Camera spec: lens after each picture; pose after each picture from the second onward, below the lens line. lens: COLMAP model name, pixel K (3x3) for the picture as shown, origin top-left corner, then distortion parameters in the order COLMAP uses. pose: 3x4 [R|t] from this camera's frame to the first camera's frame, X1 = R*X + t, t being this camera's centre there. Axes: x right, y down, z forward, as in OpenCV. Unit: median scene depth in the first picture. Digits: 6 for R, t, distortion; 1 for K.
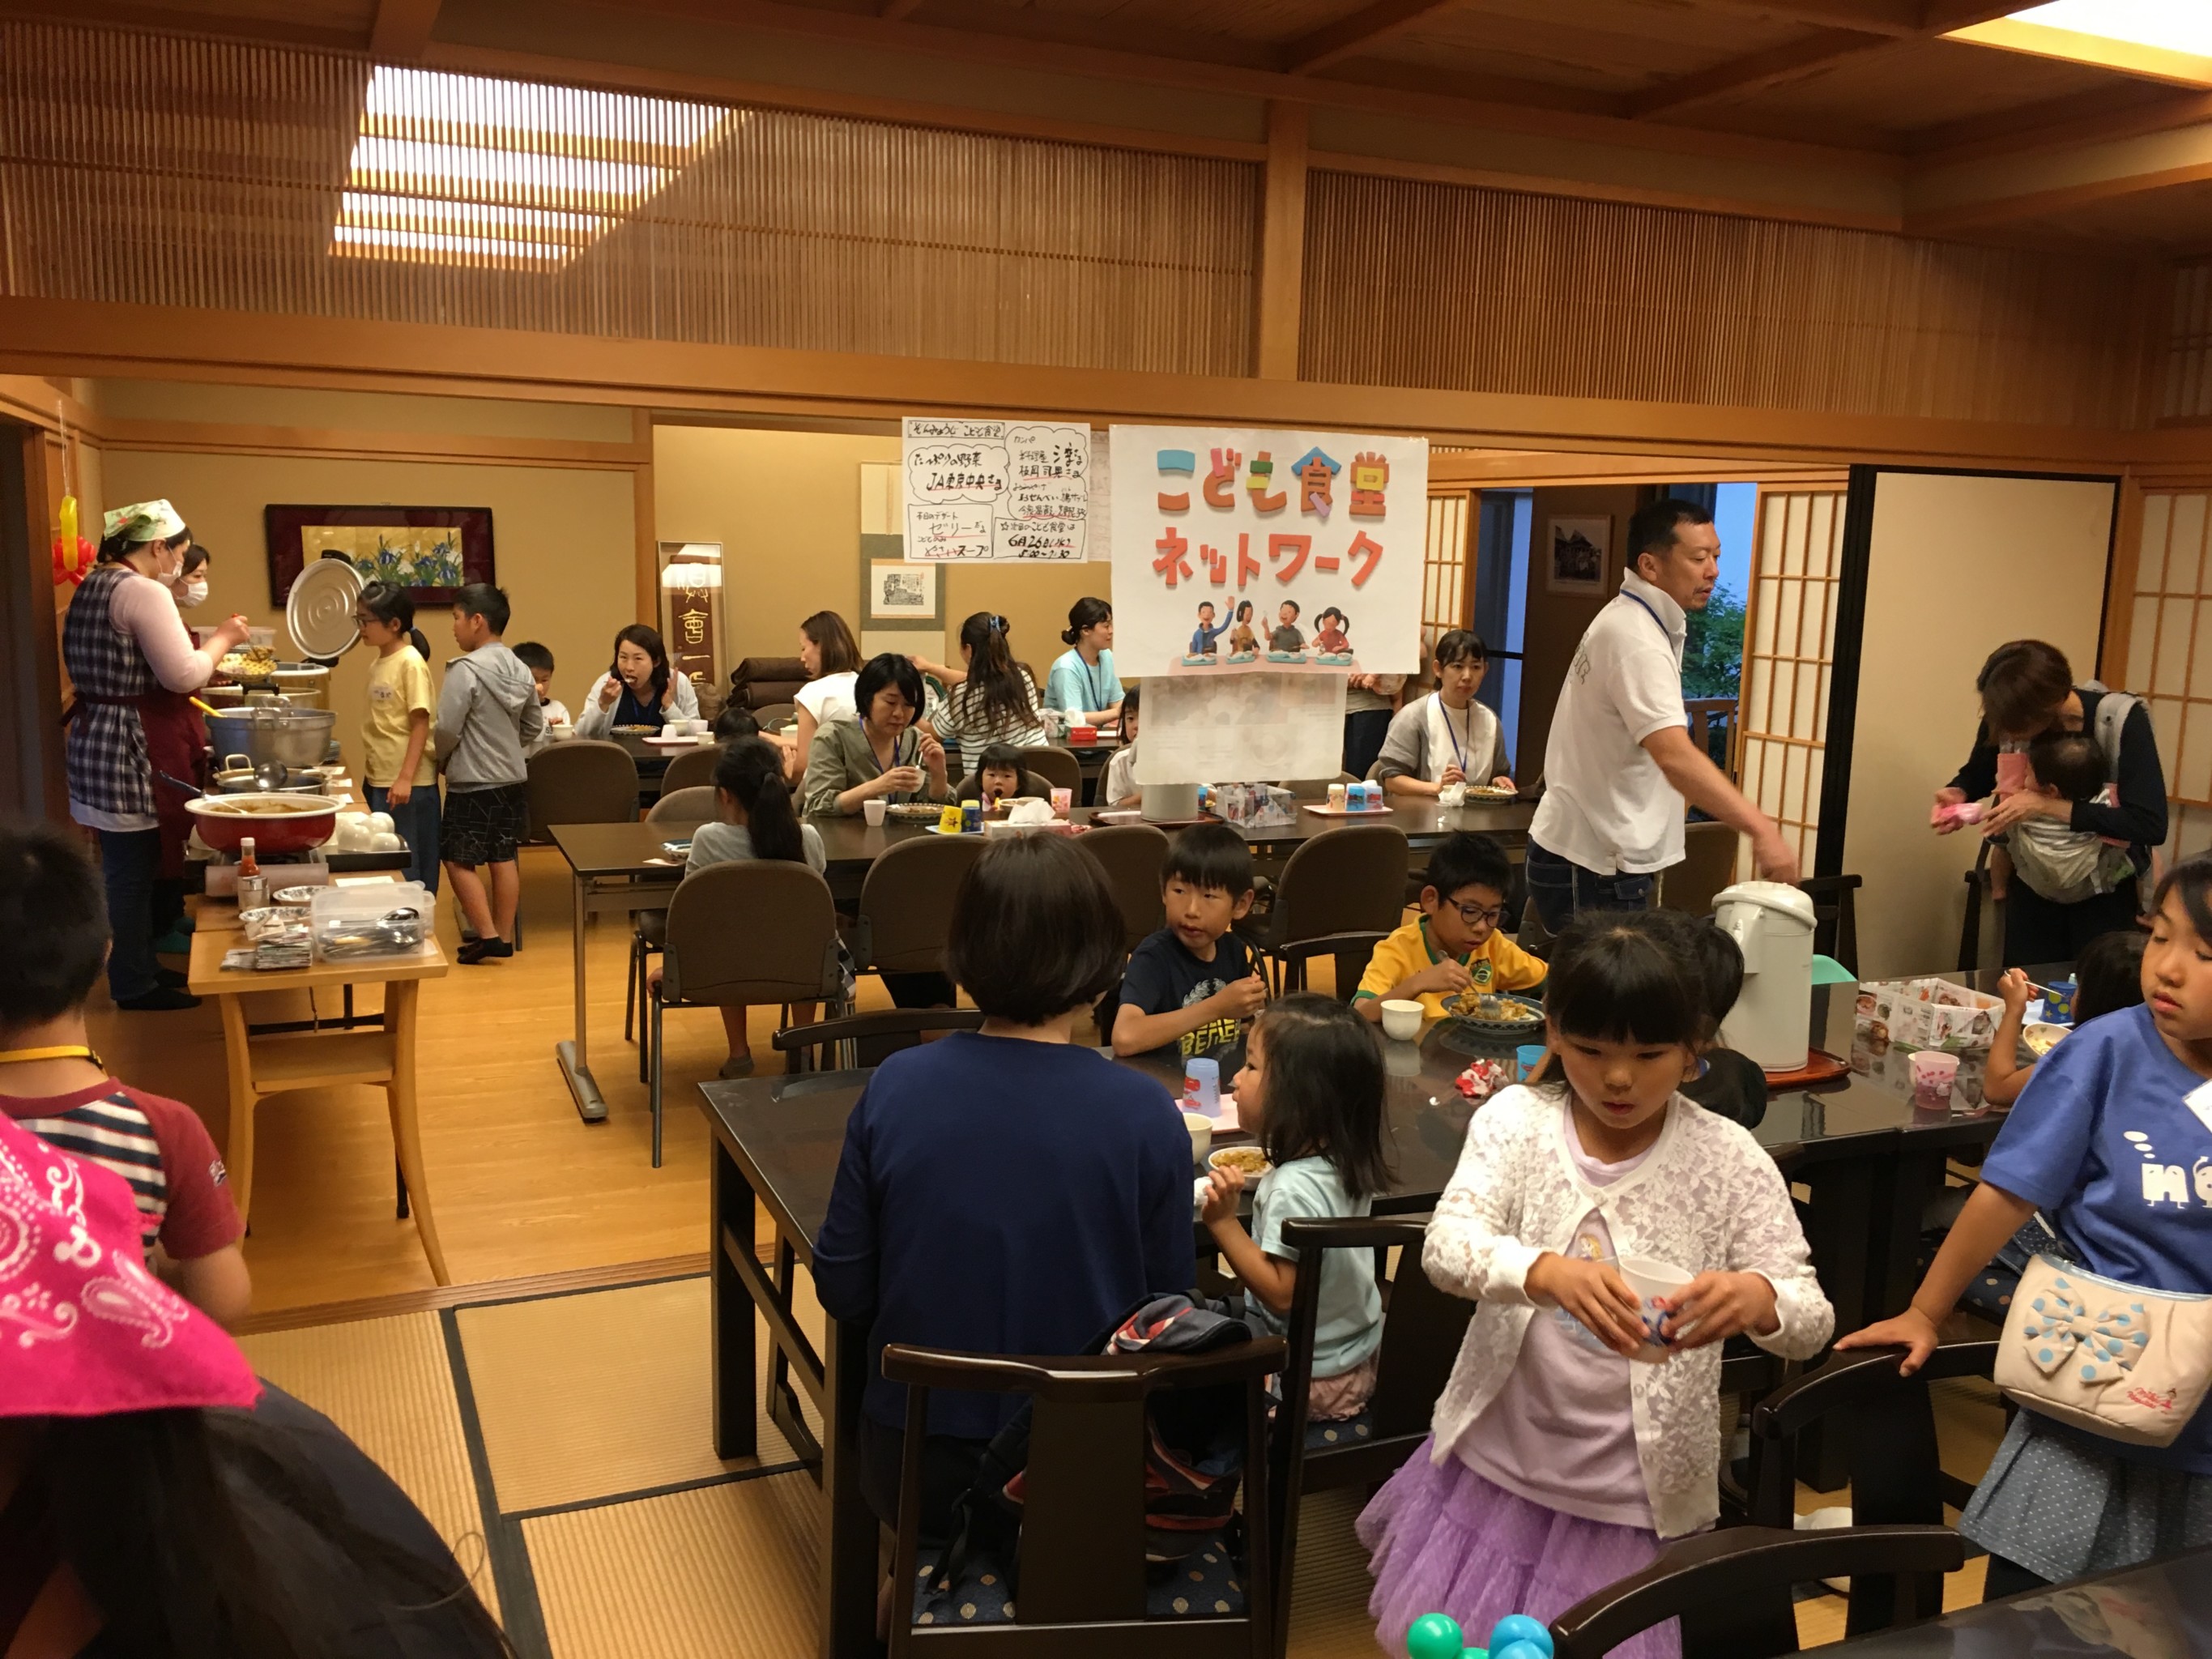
lens RADIAL K [[1877.1, 0, 1106.0], [0, 1877.1, 829.5], [0, 0, 1]] dist [0.048460, 0.001629]
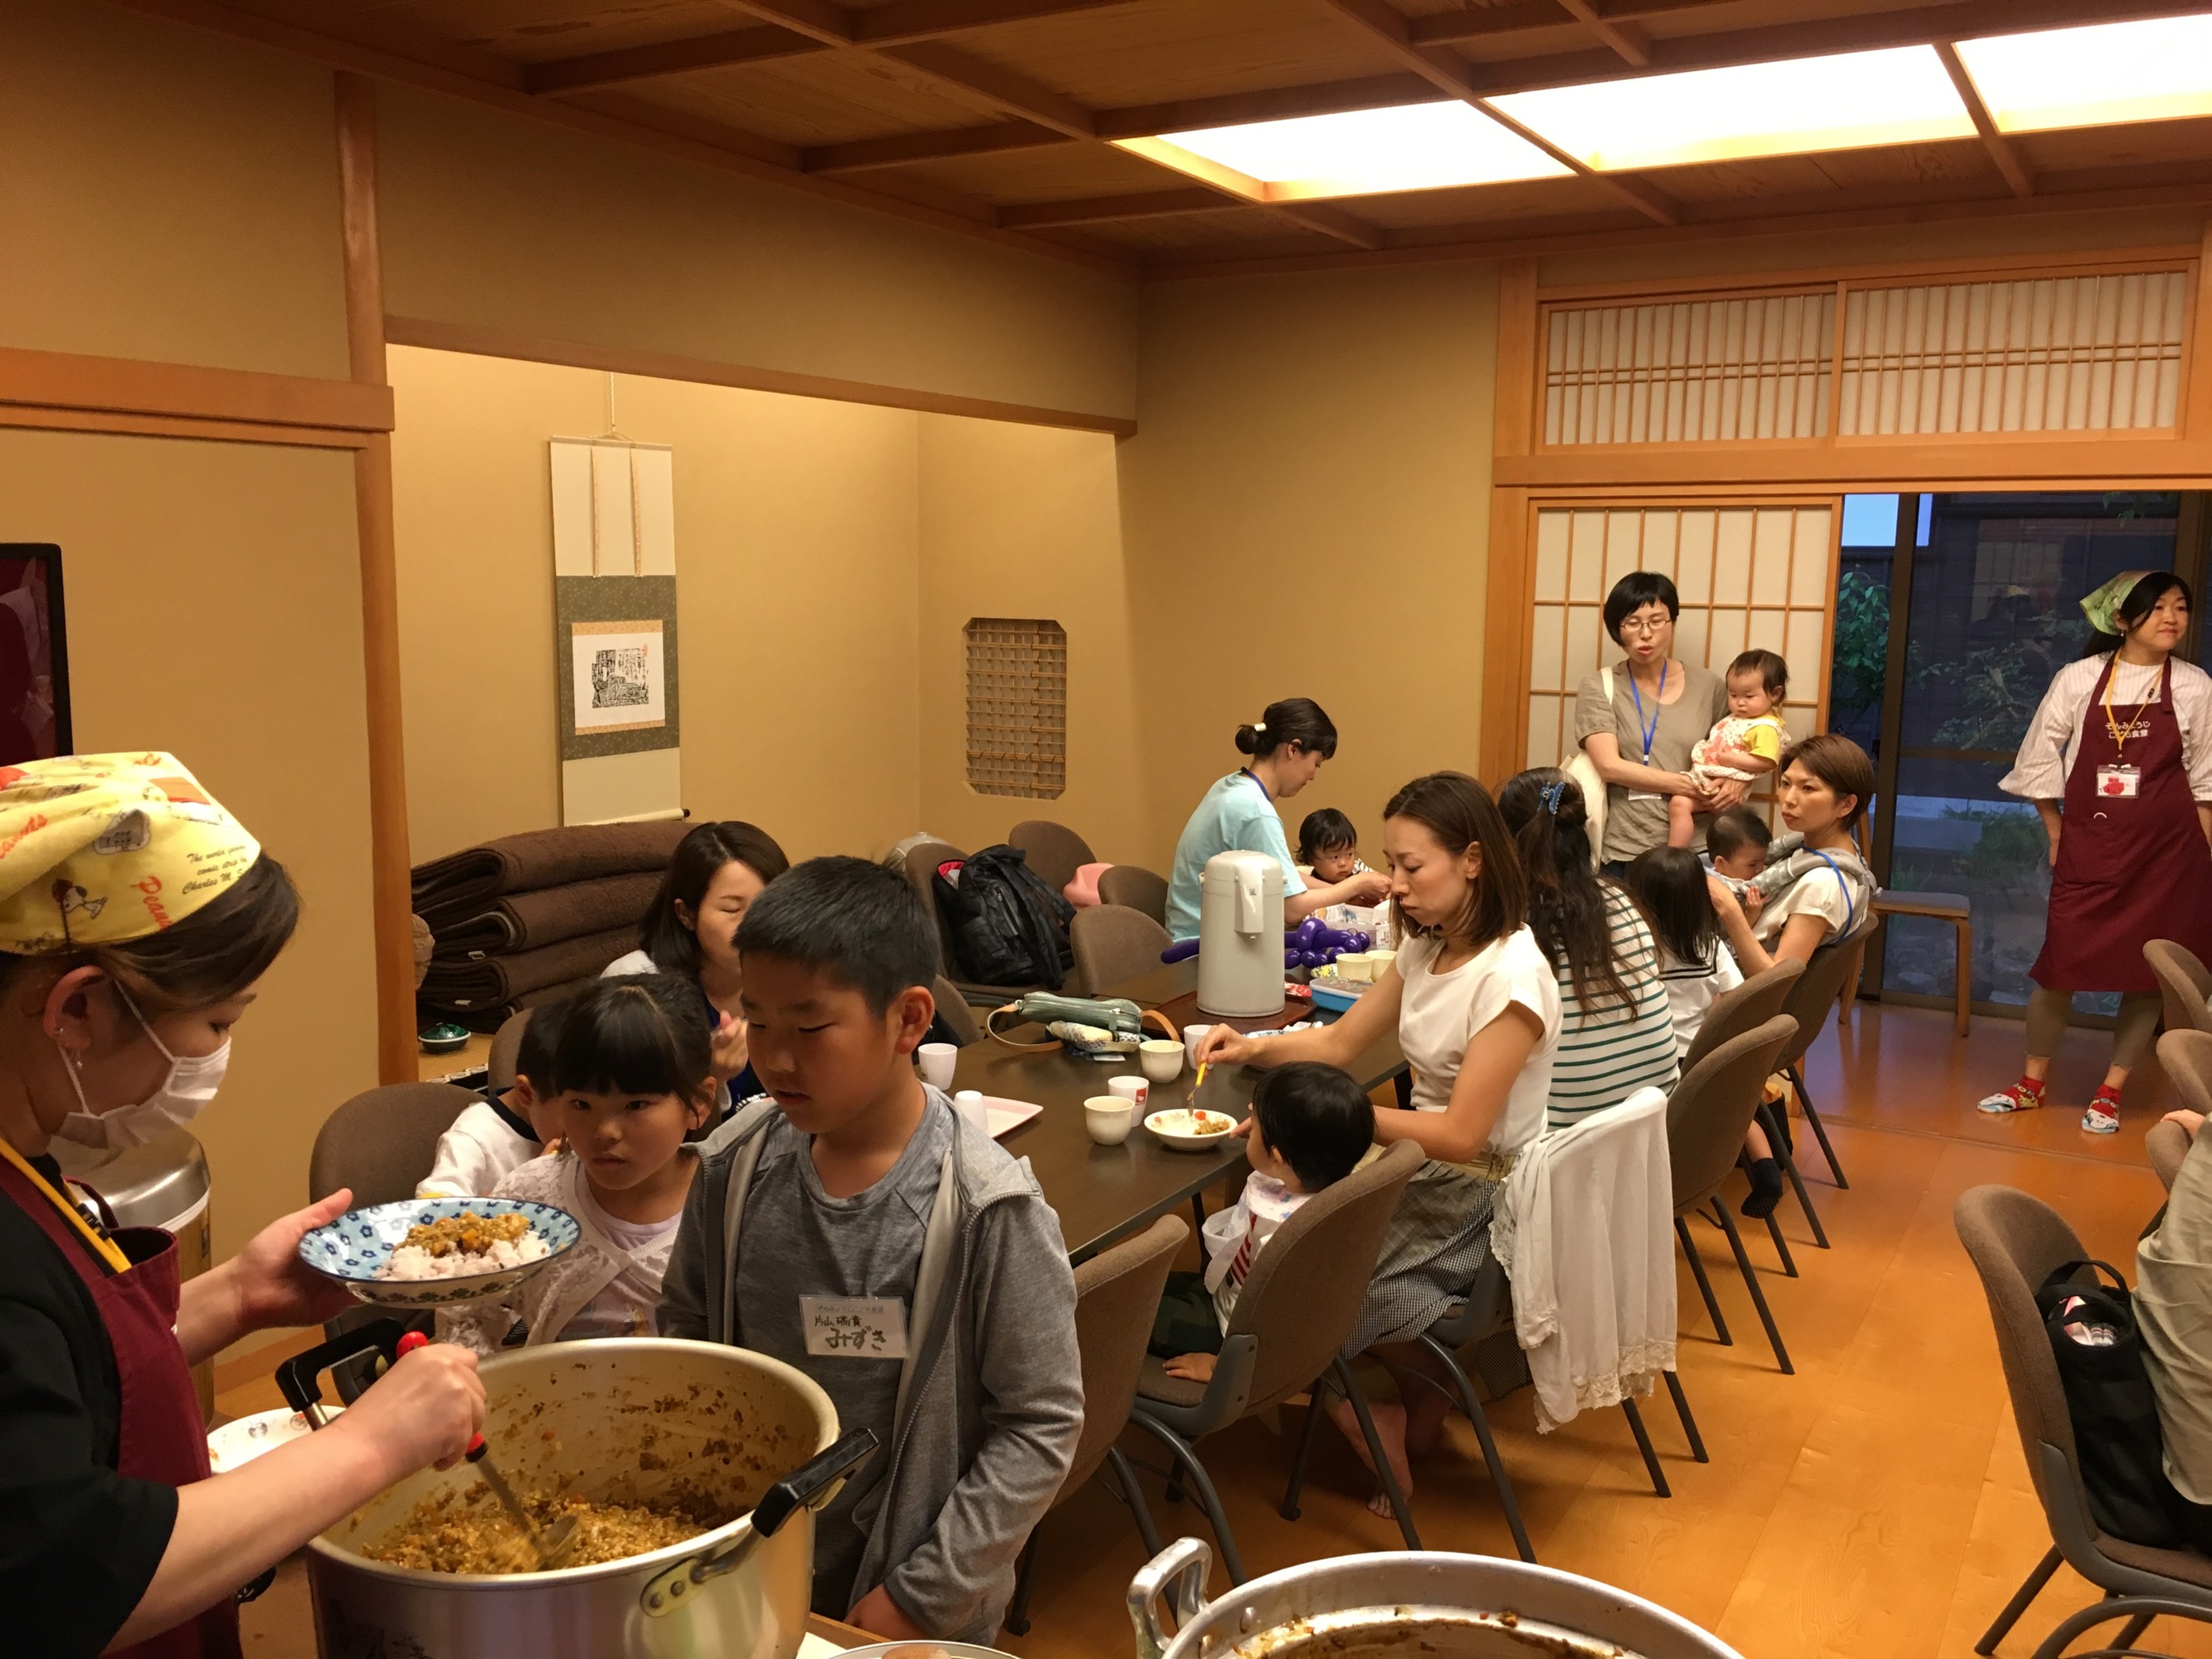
lens RADIAL K [[1917.3, 0, 1106.0], [0, 1917.3, 829.5], [0, 0, 1]] dist [-0.066605, 0.000311]
pose [[0.800467, -0.103587, 0.590358, -0.321646], [0.106380, 0.993868, 0.030147, -0.086422], [-0.589861, 0.038671, 0.806579, 0.483492]]
